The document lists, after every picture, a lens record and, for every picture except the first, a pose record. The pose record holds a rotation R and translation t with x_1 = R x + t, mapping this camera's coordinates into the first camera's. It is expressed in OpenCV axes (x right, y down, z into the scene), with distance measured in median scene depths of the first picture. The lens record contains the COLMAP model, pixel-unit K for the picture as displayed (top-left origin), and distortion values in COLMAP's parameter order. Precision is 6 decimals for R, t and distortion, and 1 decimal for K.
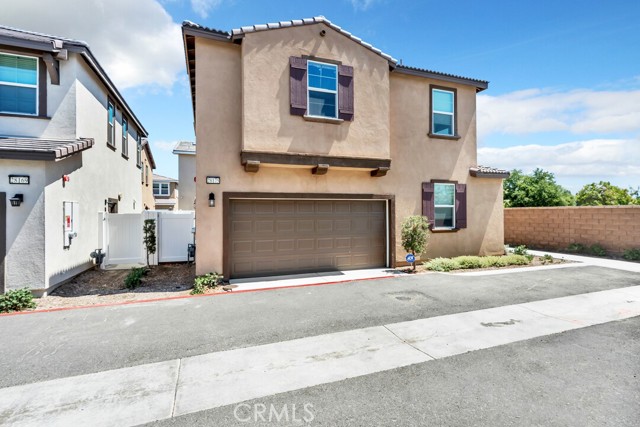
lens RADIAL K [[310.4, 0, 320.6], [0, 310.4, 210.8], [0, 0, 1]] dist [0.001811, 0.000544]
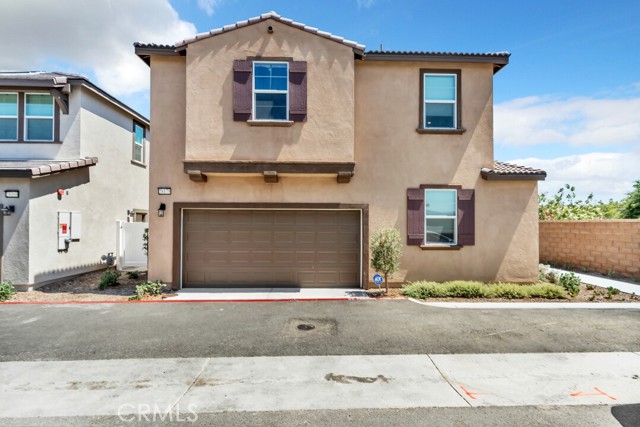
lens RADIAL K [[308.4, 0, 320.6], [0, 308.4, 220.6], [0, 0, 1]] dist [0.002171, 0.000368]
pose [[0.948861, 0.007619, -0.315602, 0.439187], [-0.008560, 0.999962, -0.001594, -0.002914], [0.315578, 0.004214, 0.948890, 0.174573]]
